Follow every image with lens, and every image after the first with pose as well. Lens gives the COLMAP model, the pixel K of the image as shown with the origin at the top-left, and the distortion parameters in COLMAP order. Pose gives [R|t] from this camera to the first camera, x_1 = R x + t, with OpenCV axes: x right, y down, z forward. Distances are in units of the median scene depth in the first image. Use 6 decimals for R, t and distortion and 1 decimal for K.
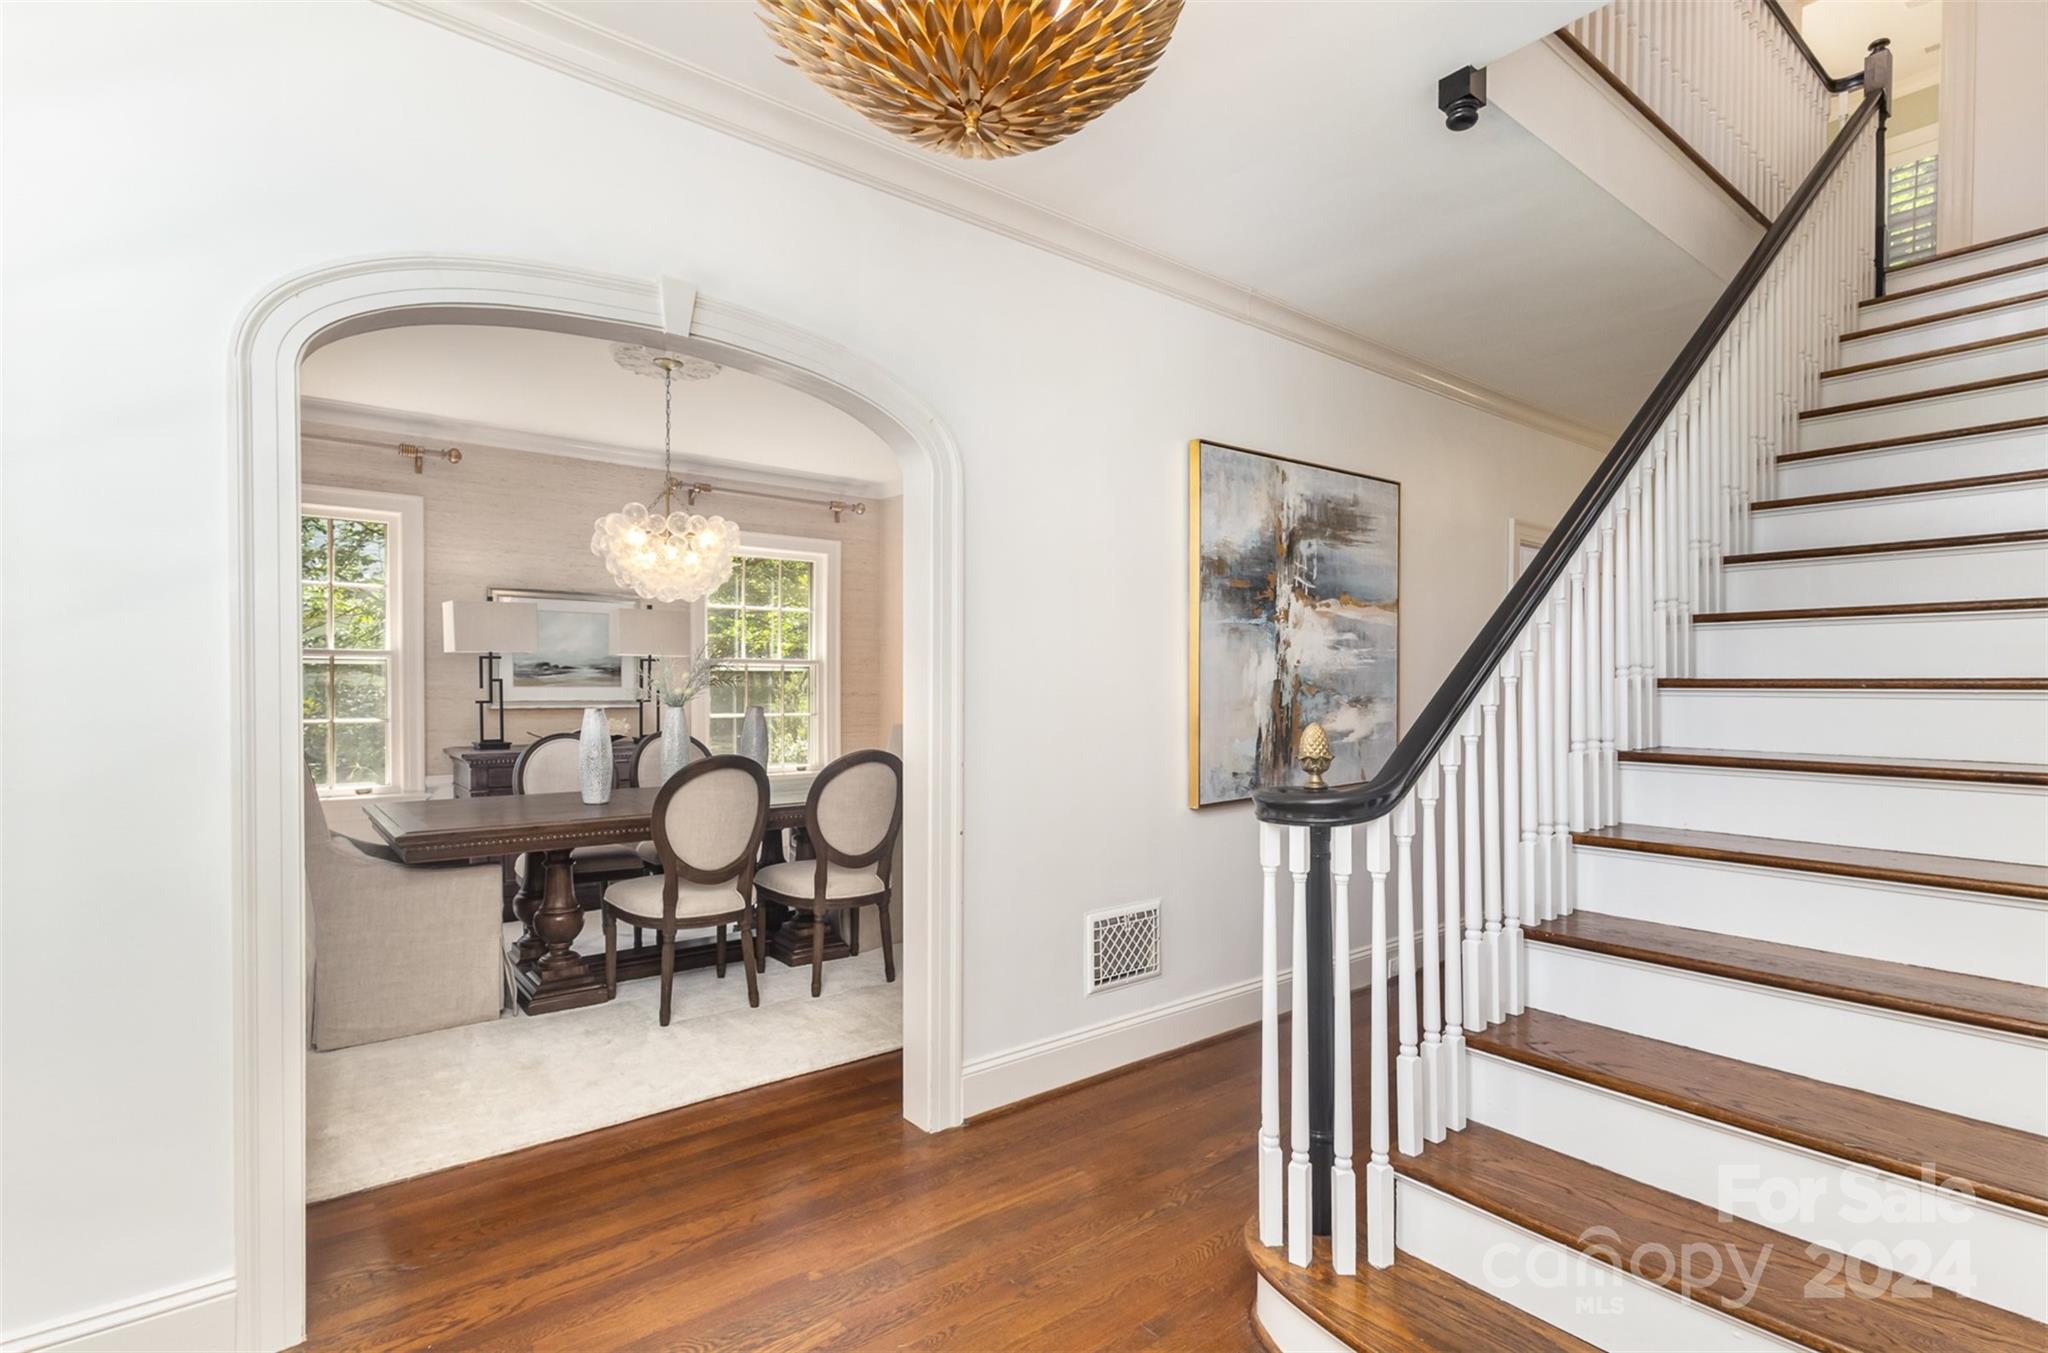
lens RADIAL K [[976.3, 0, 1032.1], [0, 976.3, 684.9], [0, 0, 1]] dist [0.004444, 0.002750]
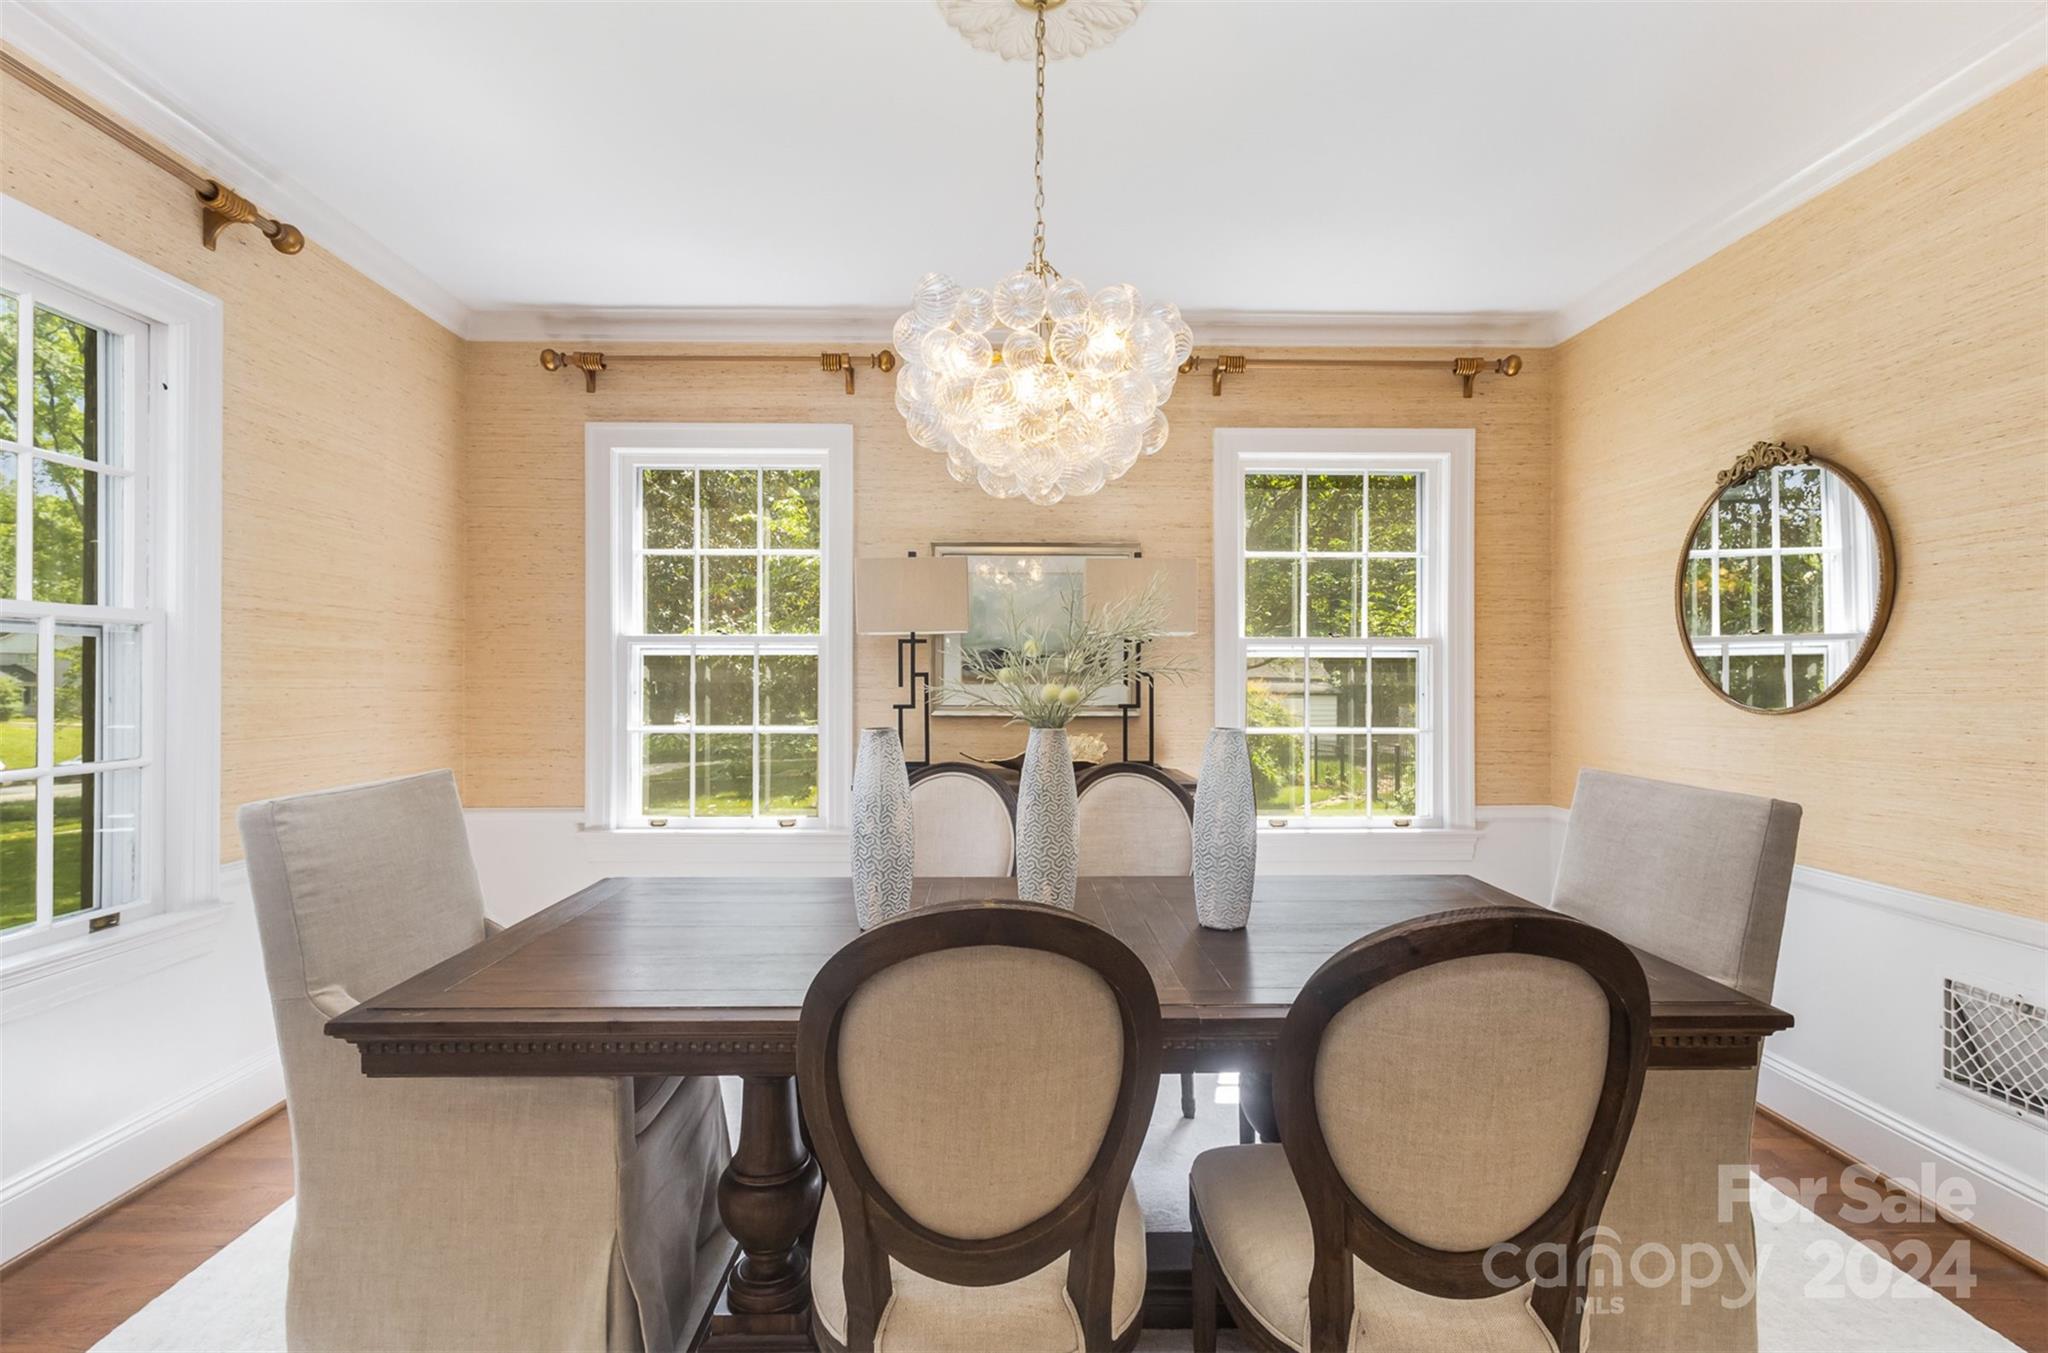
lens RADIAL K [[976.3, 0, 1041.2], [0, 976.3, 682.6], [0, 0, 1]] dist [0.004444, 0.002750]
pose [[0.800854, -0.002759, -0.598853, -0.059578], [0.003338, 0.999994, -0.000143, 0.000938], [0.598850, -0.001884, 0.800859, 0.406997]]
